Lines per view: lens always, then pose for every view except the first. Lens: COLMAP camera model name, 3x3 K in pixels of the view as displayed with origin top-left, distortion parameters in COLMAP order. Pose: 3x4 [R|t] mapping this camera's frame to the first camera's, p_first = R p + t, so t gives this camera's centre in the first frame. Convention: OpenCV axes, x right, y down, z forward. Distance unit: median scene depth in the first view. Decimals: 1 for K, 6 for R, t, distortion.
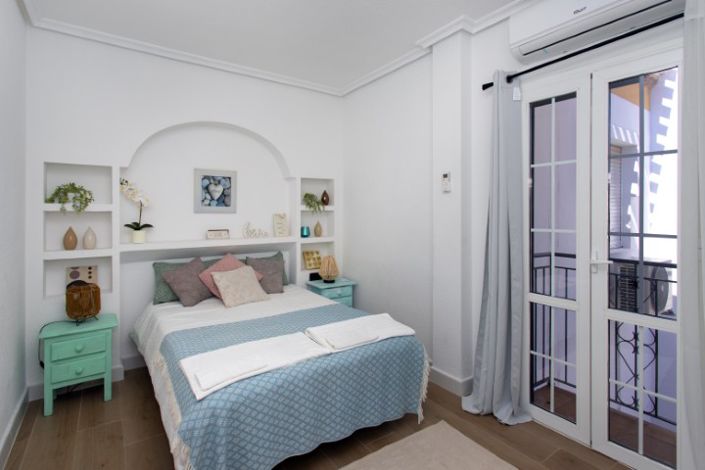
lens RADIAL K [[338.6, 0, 359.6], [0, 338.6, 212.3], [0, 0, 1]] dist [0.003808, -0.000865]
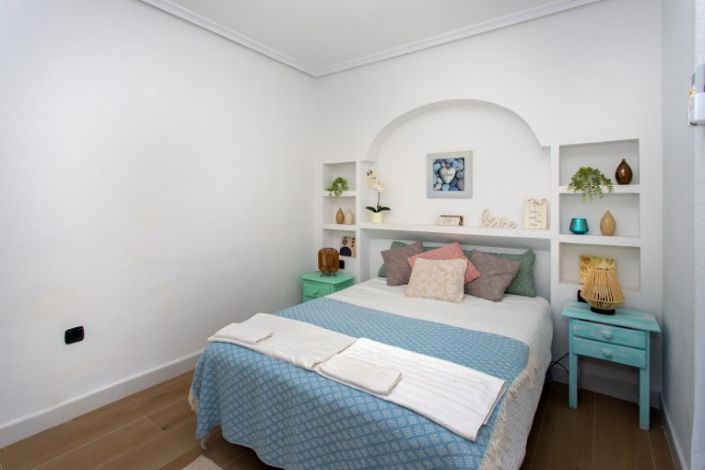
lens RADIAL K [[338.6, 0, 373.9], [0, 338.6, 200.9], [0, 0, 1]] dist [-0.005607, -0.000029]
pose [[0.347167, -0.002500, -0.937800, 0.388021], [-0.002055, 0.999992, -0.003426, 0.014222], [0.937801, 0.003116, 0.347159, 0.480175]]
